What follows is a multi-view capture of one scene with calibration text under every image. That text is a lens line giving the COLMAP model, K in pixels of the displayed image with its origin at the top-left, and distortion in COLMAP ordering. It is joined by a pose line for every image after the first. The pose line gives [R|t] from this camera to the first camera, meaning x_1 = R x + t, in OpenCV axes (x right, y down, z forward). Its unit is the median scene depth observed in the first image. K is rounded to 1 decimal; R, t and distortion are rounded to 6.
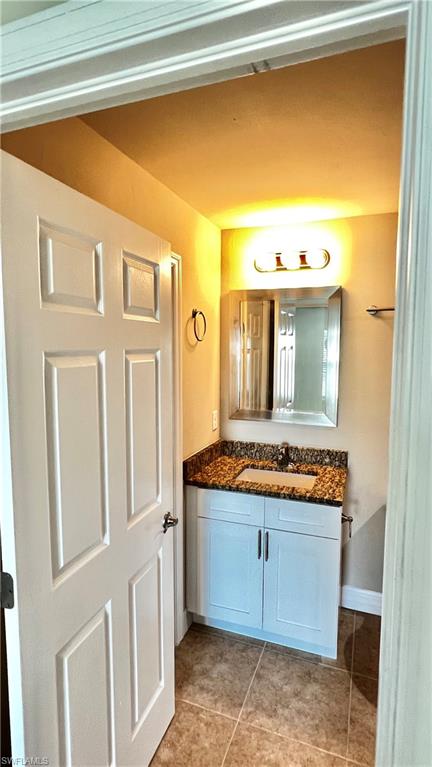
lens RADIAL K [[394.7, 0, 216.0], [0, 394.7, 383.5], [0, 0, 1]] dist [0.000129, 0.000488]
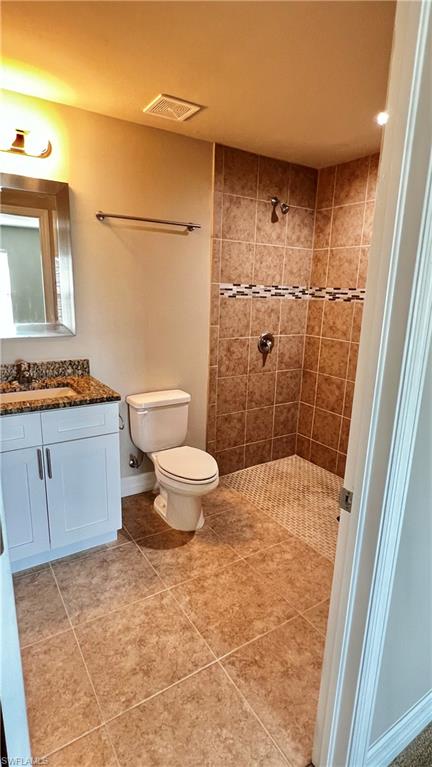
lens RADIAL K [[394.7, 0, 216.0], [0, 394.7, 383.5], [0, 0, 1]] dist [0.000129, 0.000488]
pose [[0.603648, -0.176216, 0.777533, -0.322252], [0.051438, 0.981844, 0.182585, 0.077279], [-0.795590, -0.070222, 0.601752, 0.138546]]
